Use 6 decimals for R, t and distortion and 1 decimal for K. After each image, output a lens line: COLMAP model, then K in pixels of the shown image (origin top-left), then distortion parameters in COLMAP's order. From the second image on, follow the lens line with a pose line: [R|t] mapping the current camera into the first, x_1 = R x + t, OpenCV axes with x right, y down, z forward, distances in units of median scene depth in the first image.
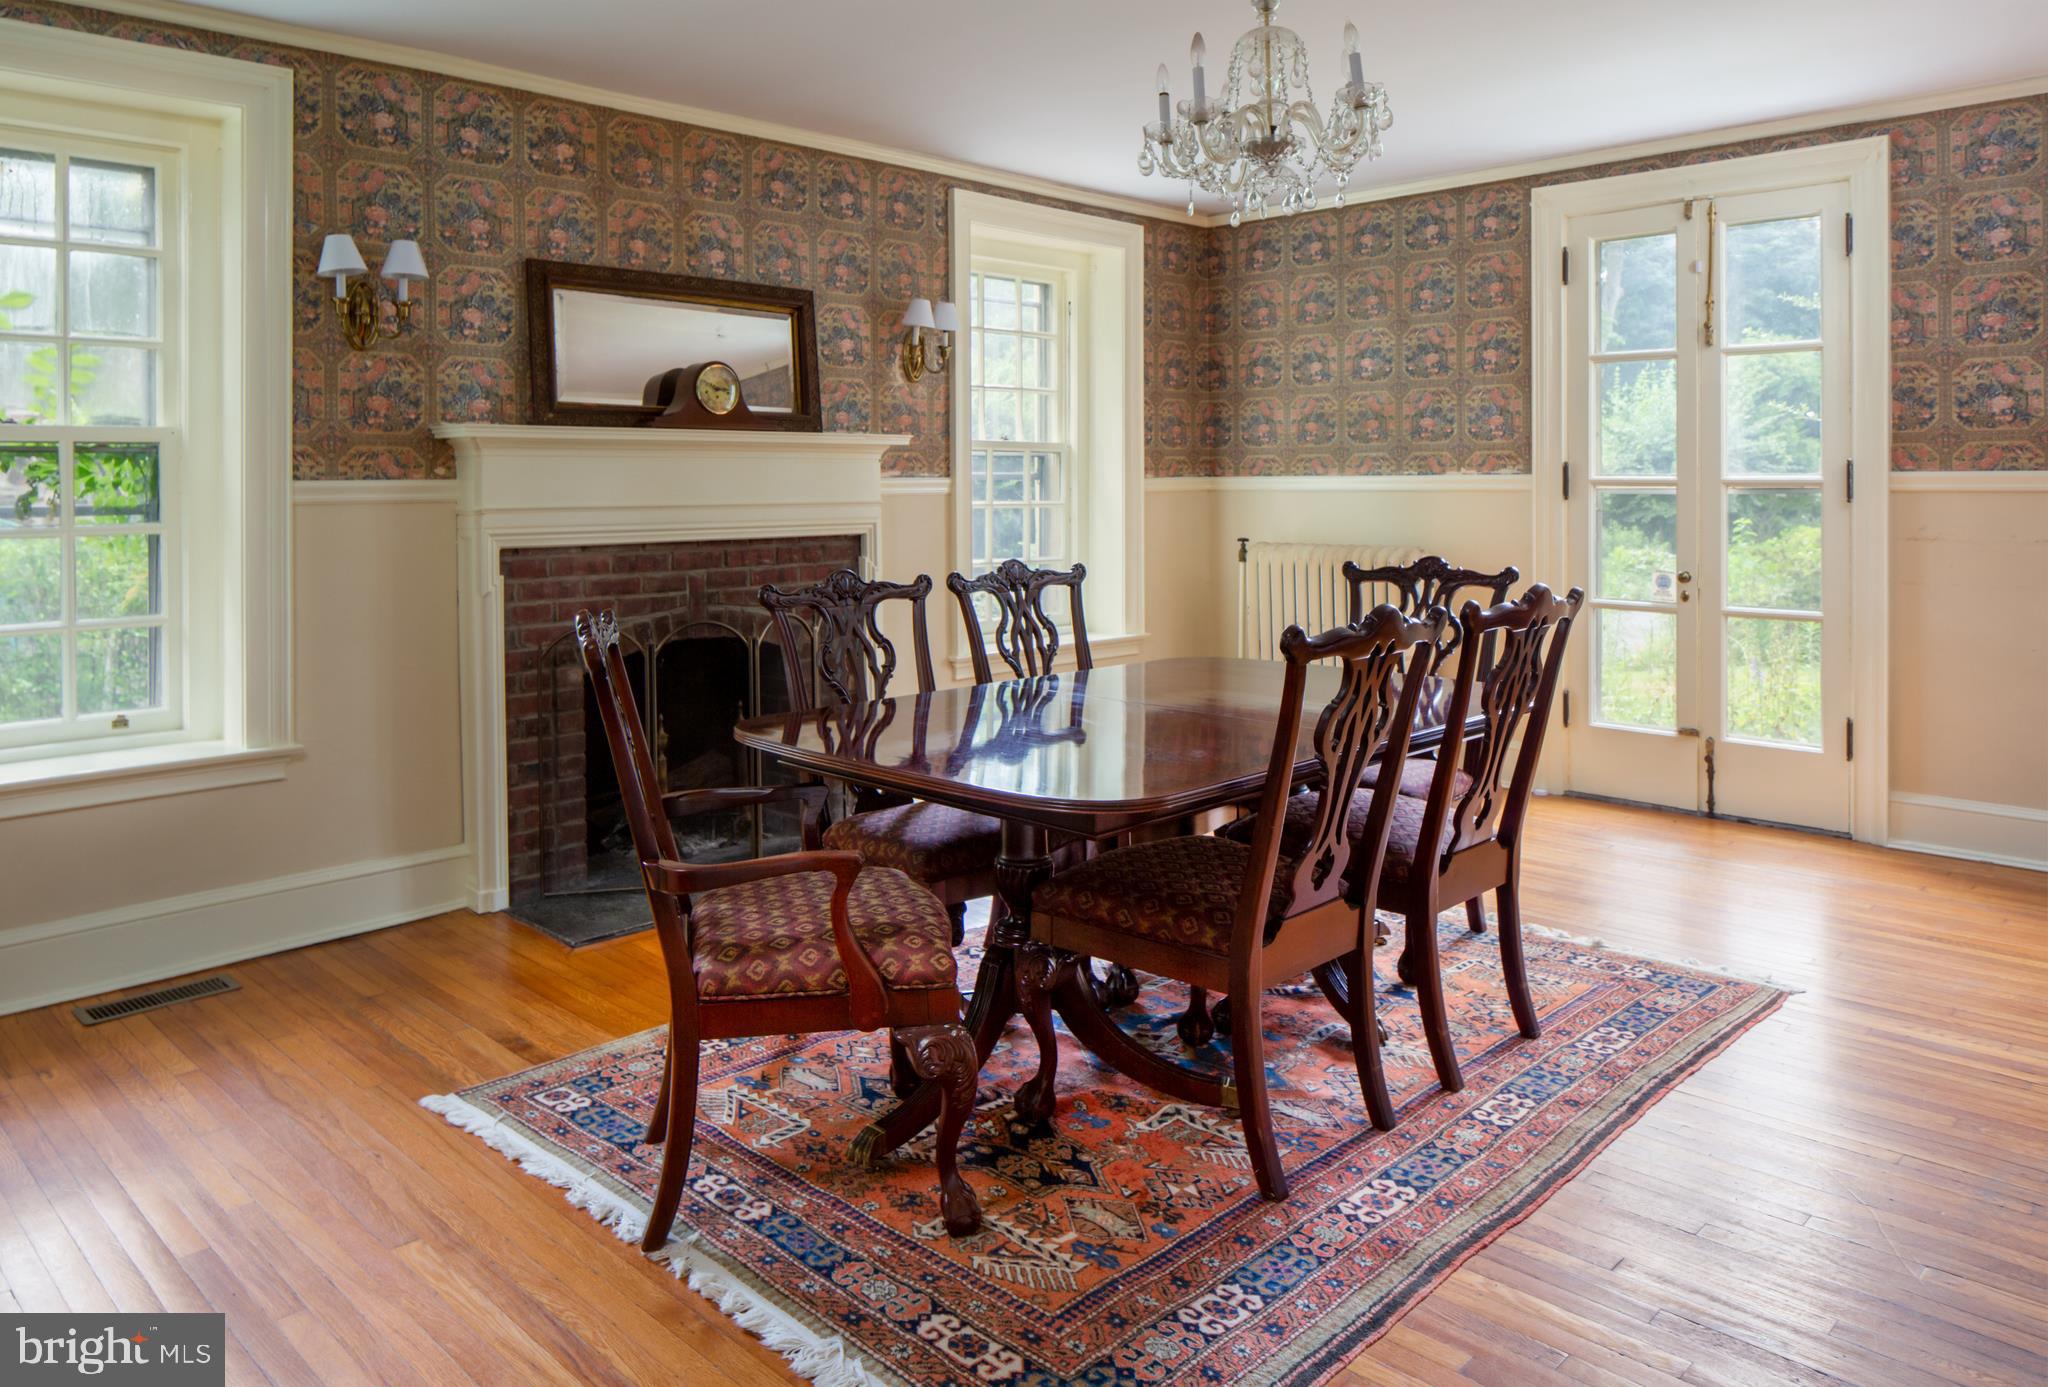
lens RADIAL K [[1405.8, 0, 1024.0], [0, 1405.8, 655.4], [0, 0, 1]] dist [-0.010252, -0.002657]
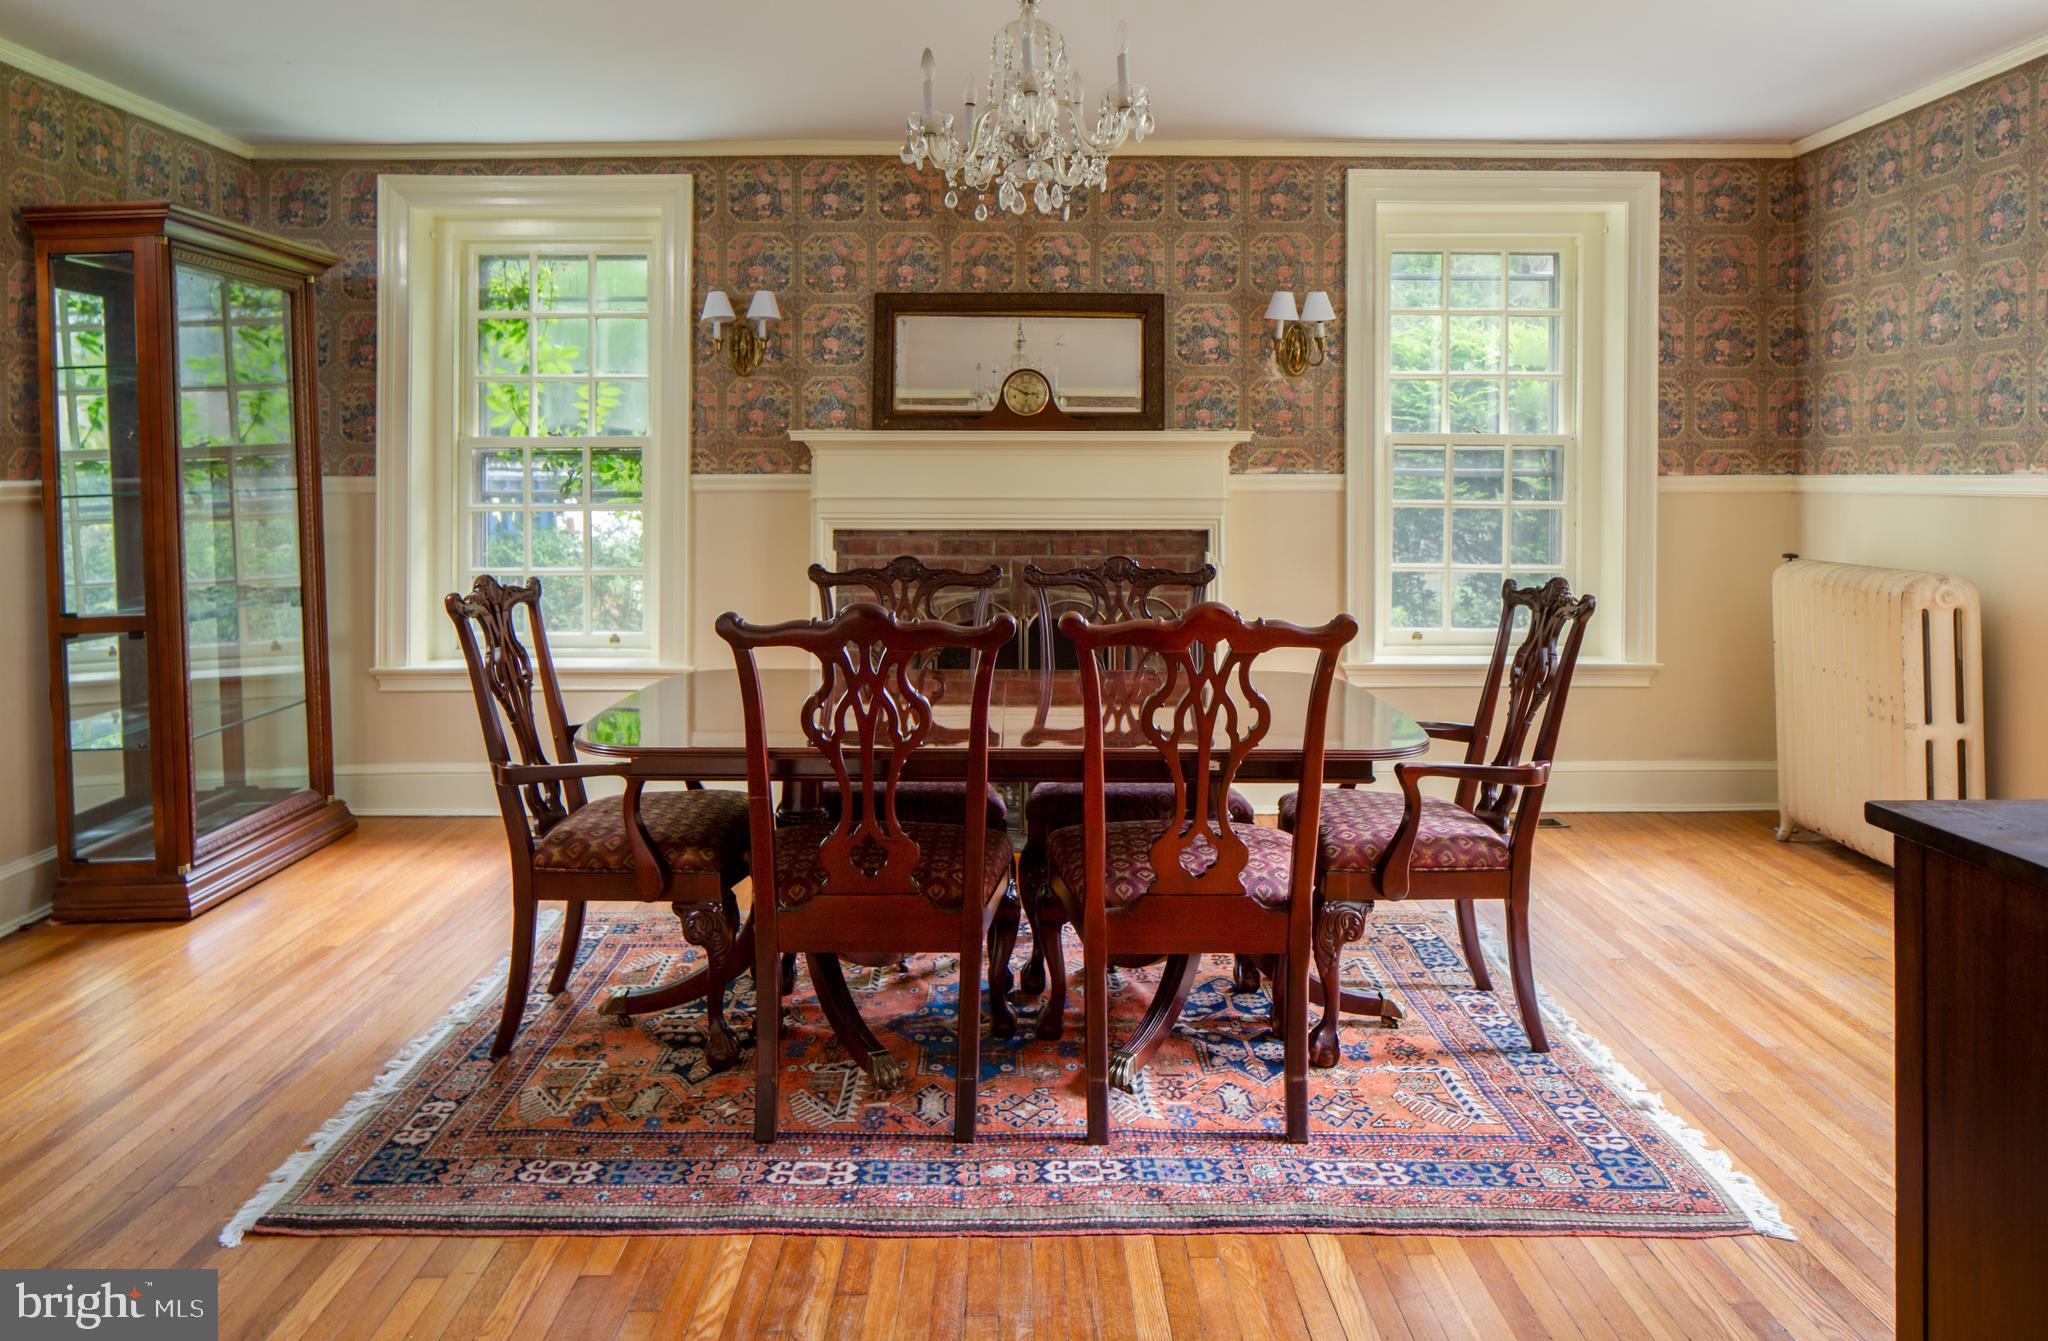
lens RADIAL K [[1447.4, 0, 1024.0], [0, 1447.4, 670.5], [0, 0, 1]] dist [-0.006539, -0.003236]
pose [[0.708165, 0.099877, -0.698947, 0.605615], [-0.091446, 0.994580, 0.049471, -0.028116], [0.700100, 0.028882, 0.713460, 0.187103]]
